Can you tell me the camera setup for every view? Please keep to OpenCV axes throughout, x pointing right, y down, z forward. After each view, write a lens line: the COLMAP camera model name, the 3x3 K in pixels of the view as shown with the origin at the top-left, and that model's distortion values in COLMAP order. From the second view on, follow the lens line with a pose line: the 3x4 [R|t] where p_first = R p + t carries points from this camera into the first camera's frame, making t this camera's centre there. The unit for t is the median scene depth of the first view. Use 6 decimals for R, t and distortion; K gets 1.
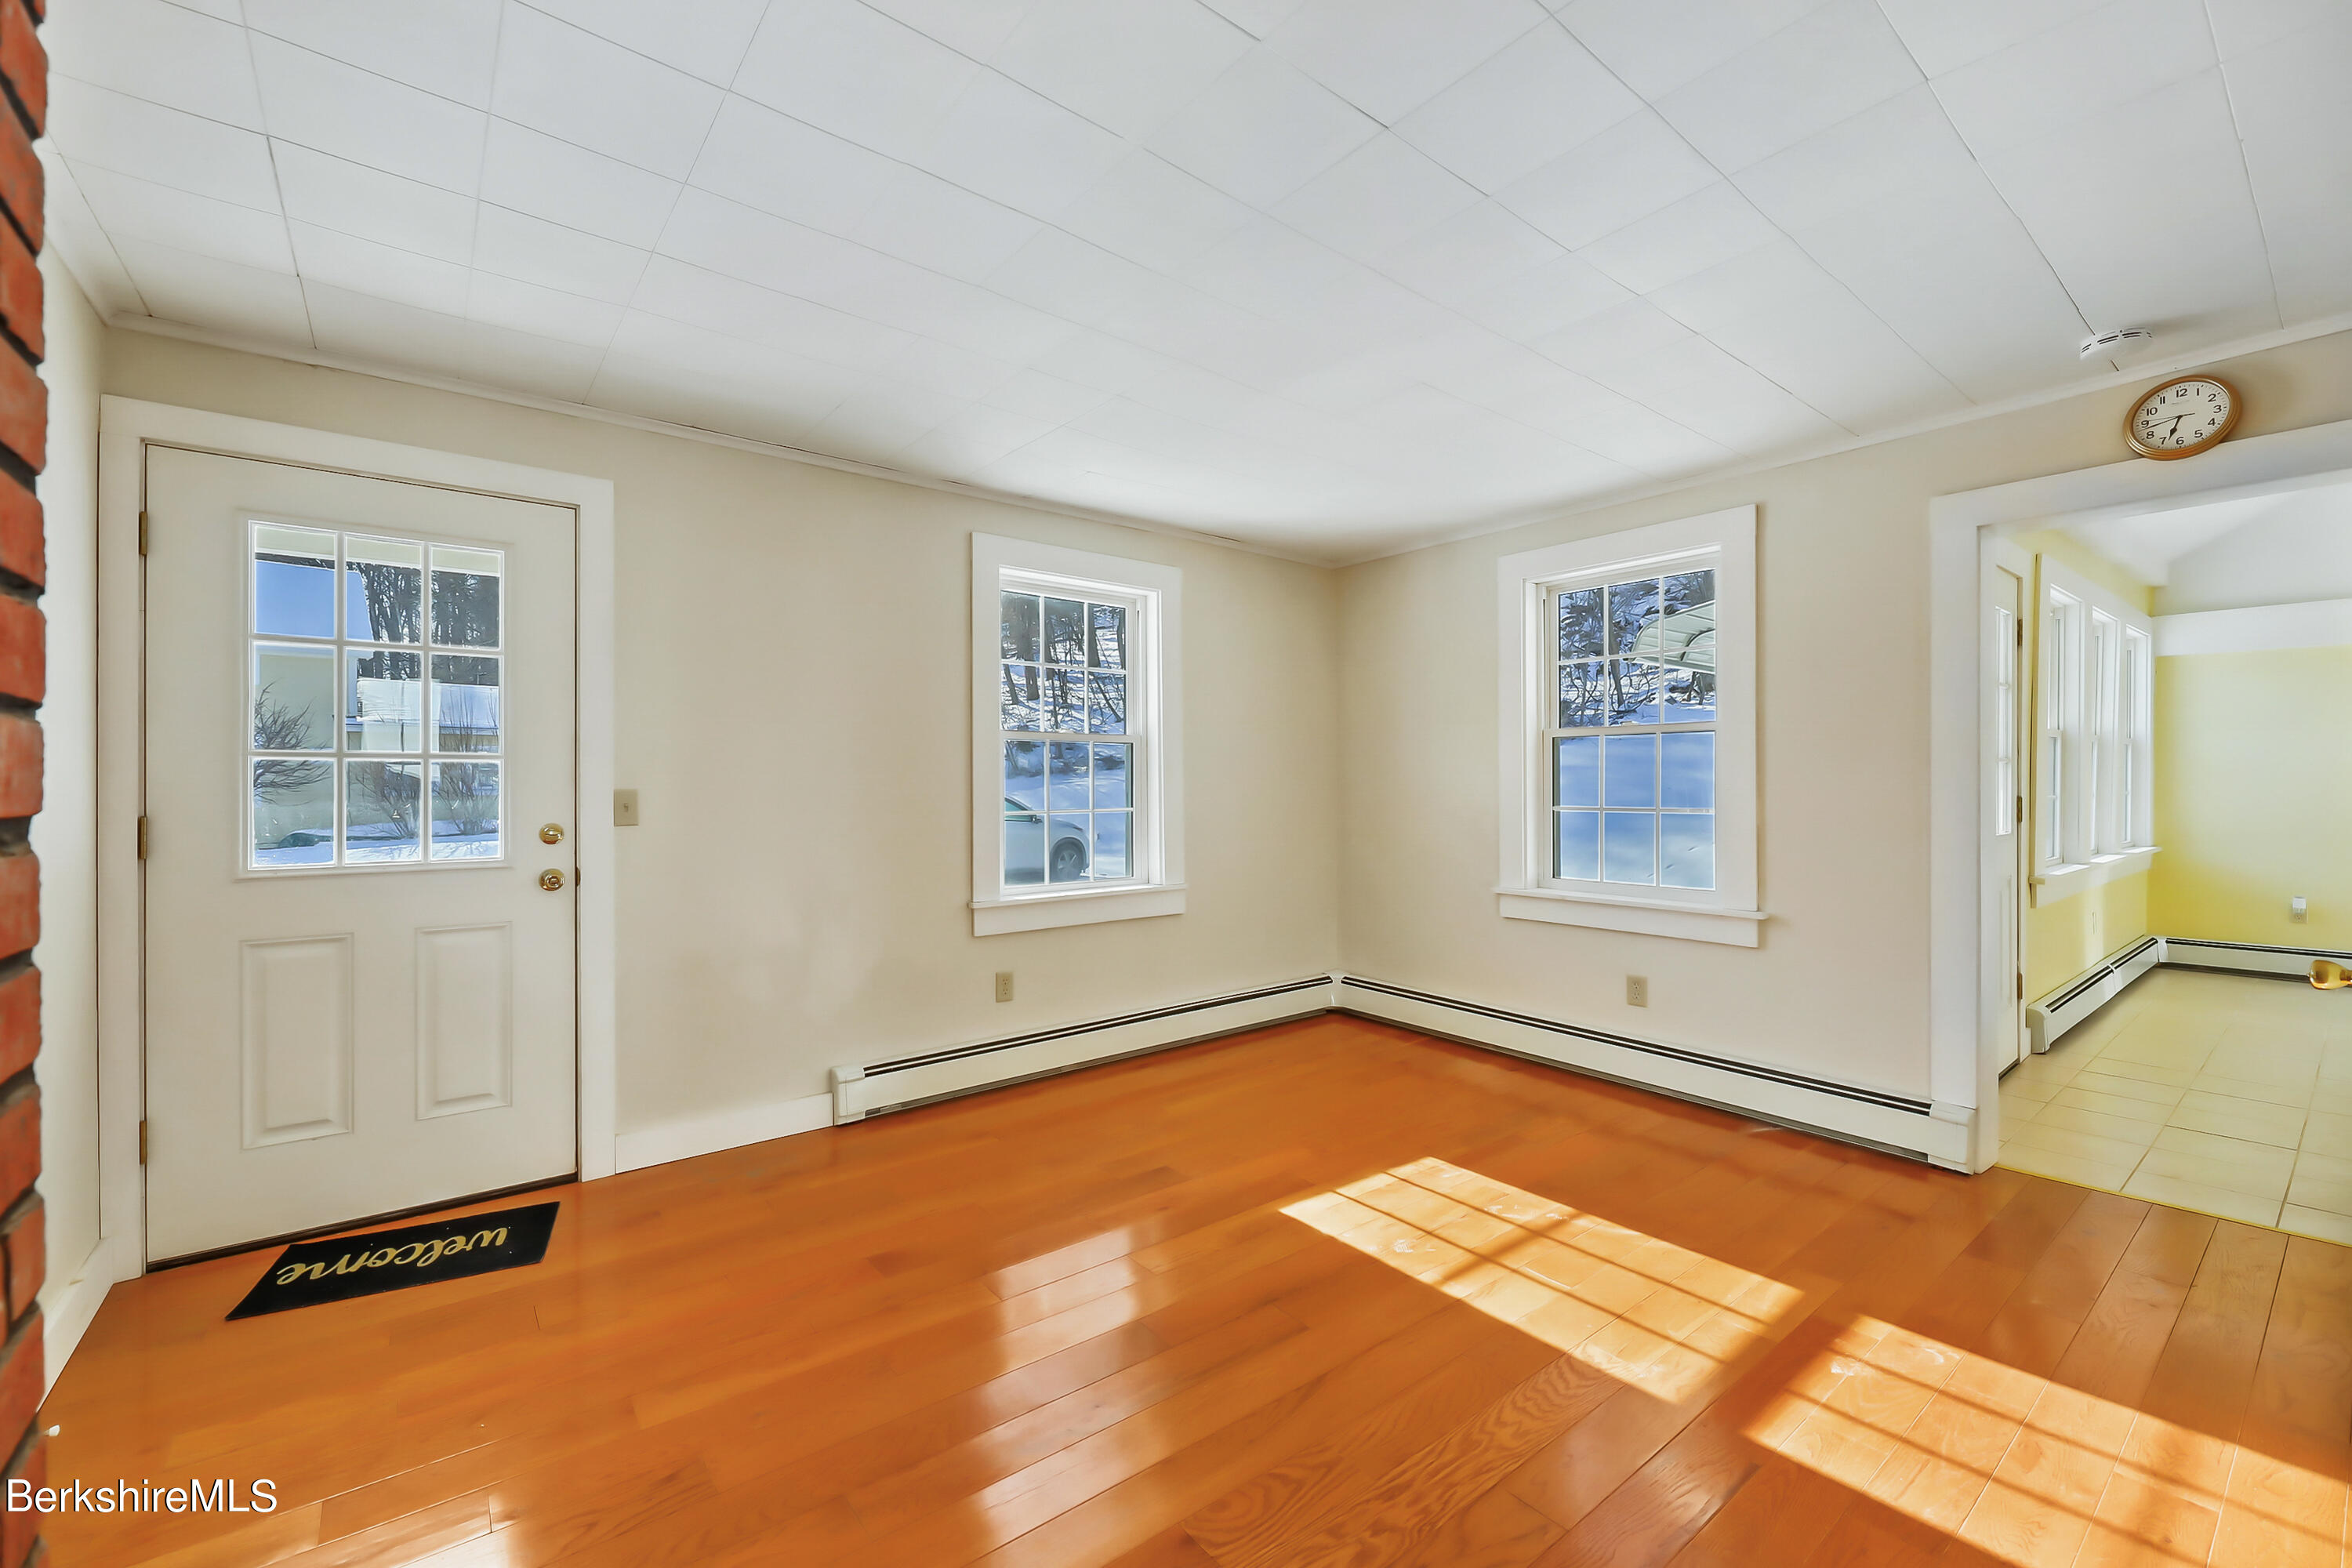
lens RADIAL K [[970.7, 0, 1188.1], [0, 970.7, 784.0], [0, 0, 1]] dist [0.004086, -0.000261]
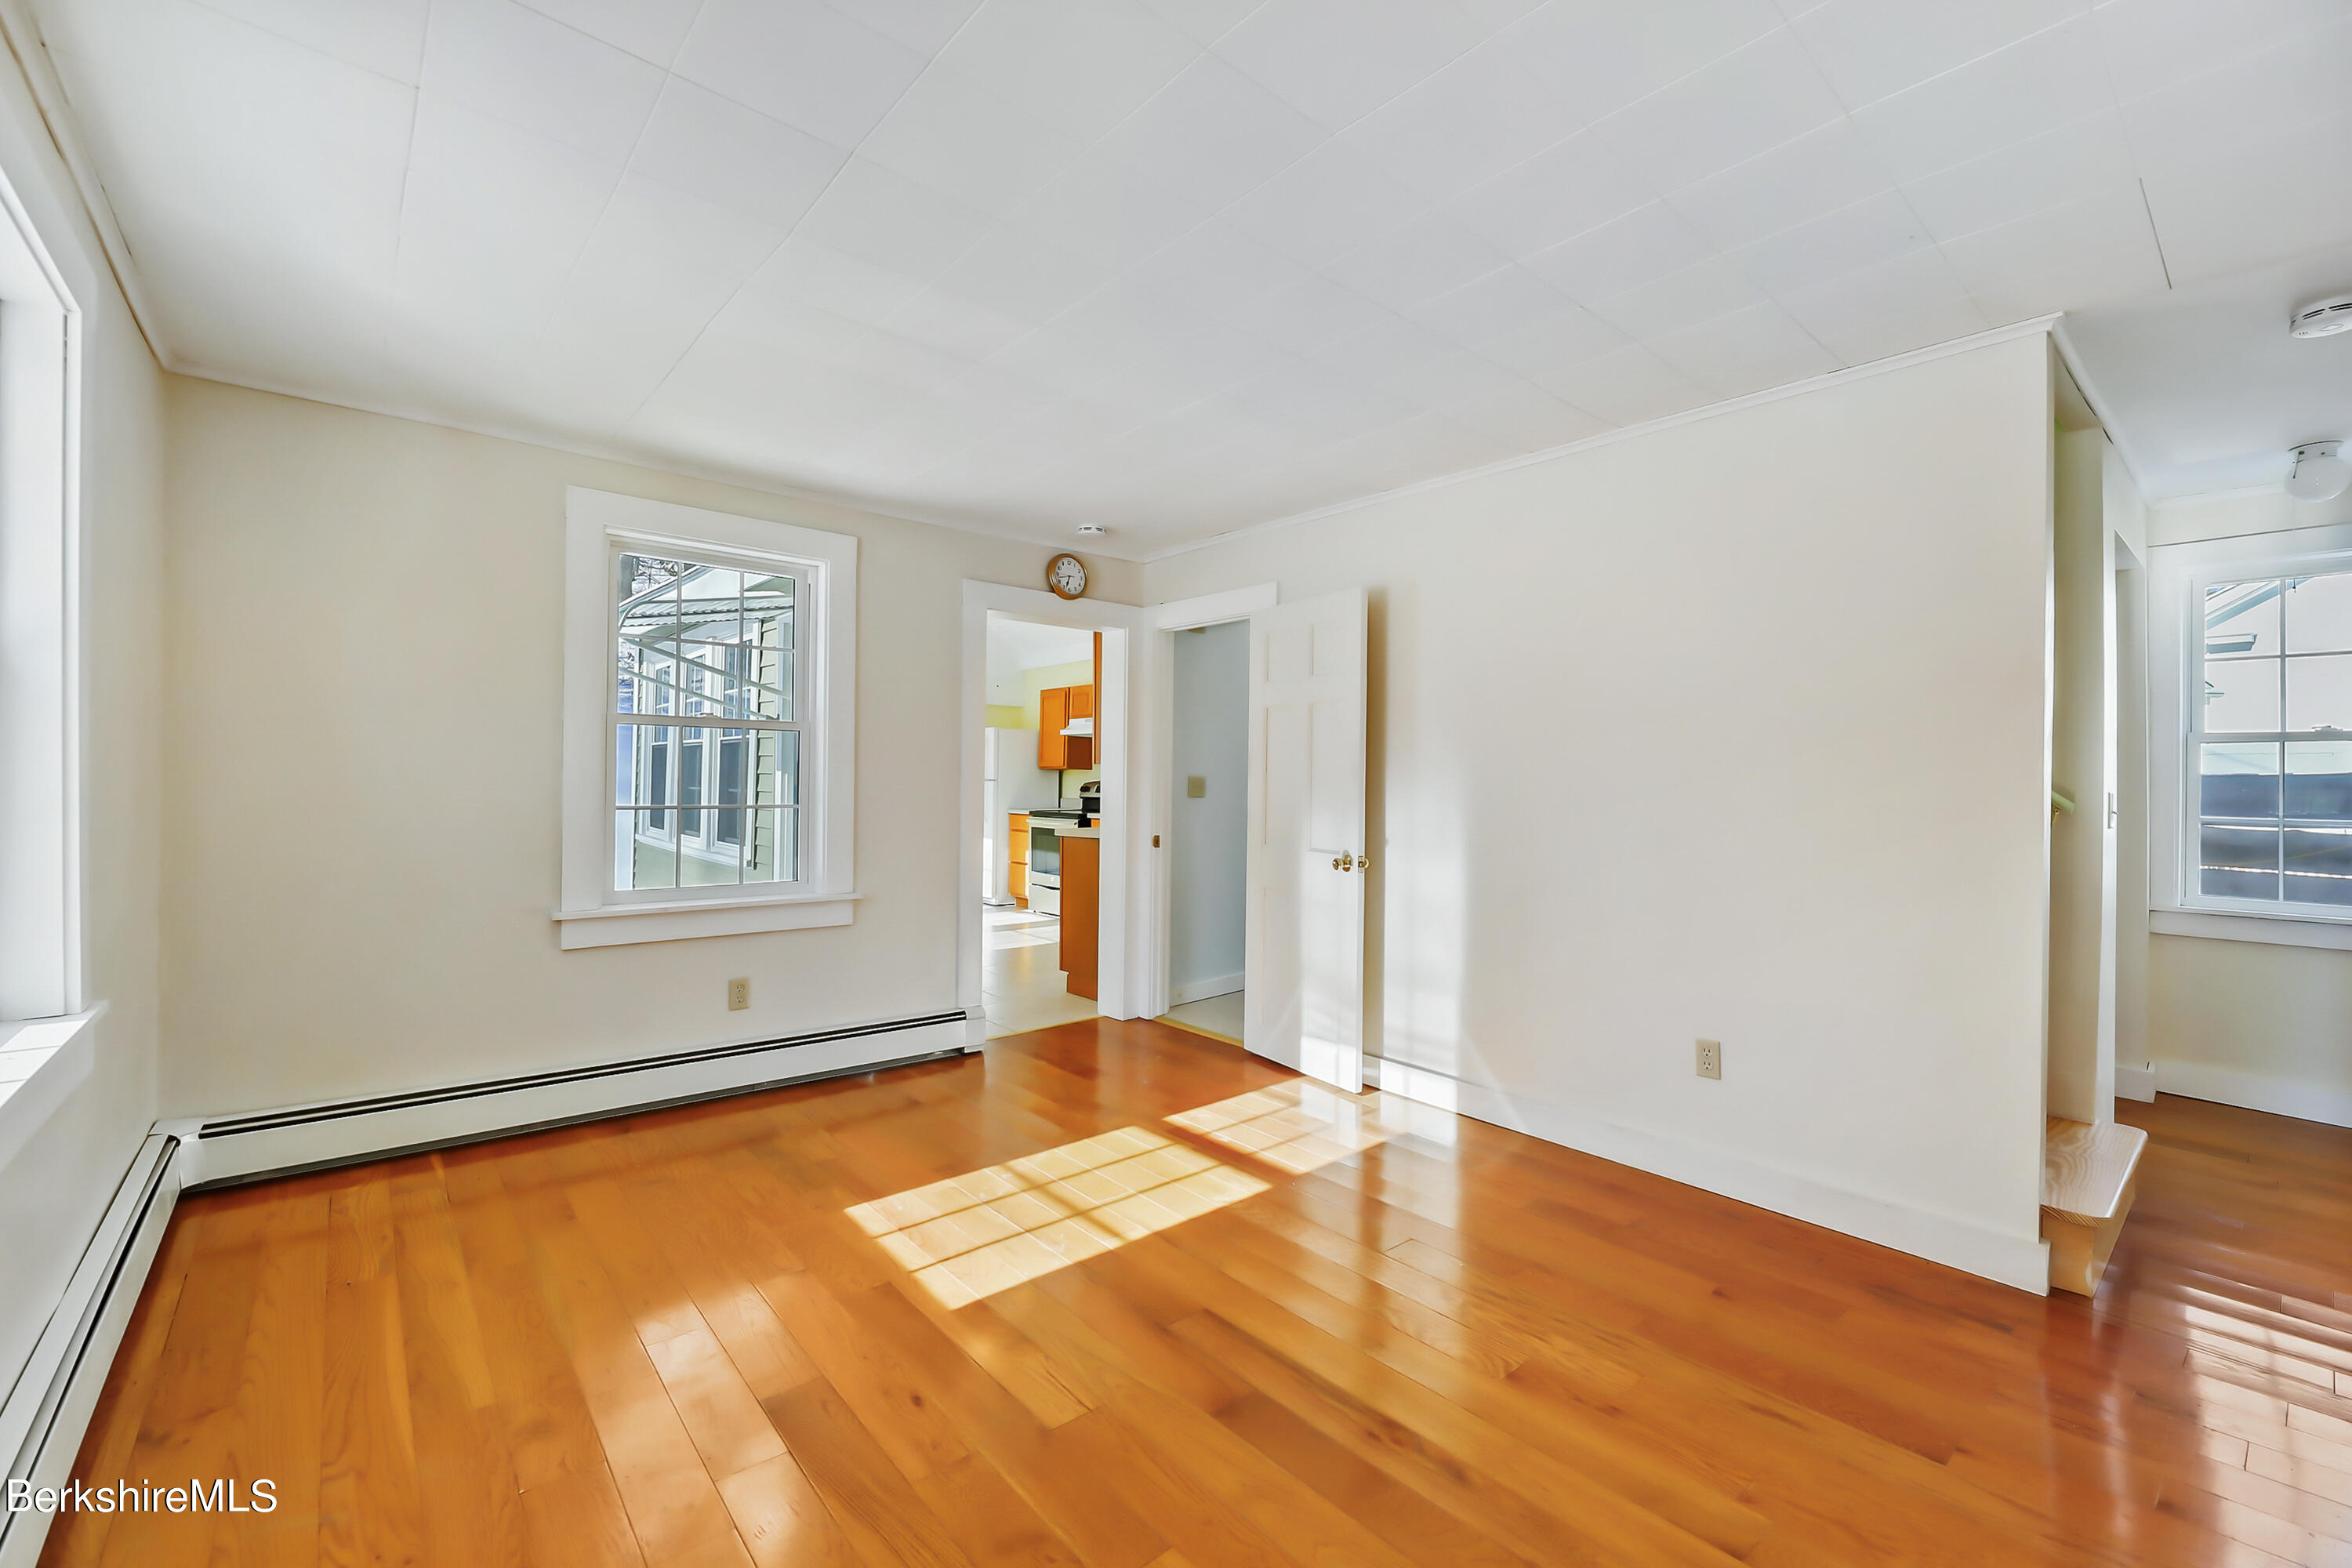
lens RADIAL K [[970.7, 0, 1159.0], [0, 970.7, 784.8], [0, 0, 1]] dist [0.004086, -0.000261]
pose [[-0.037385, 0.001050, 0.999300, -0.569728], [-0.013015, 0.999914, -0.001538, 0.001544], [-0.999216, -0.013063, -0.037369, 0.684069]]
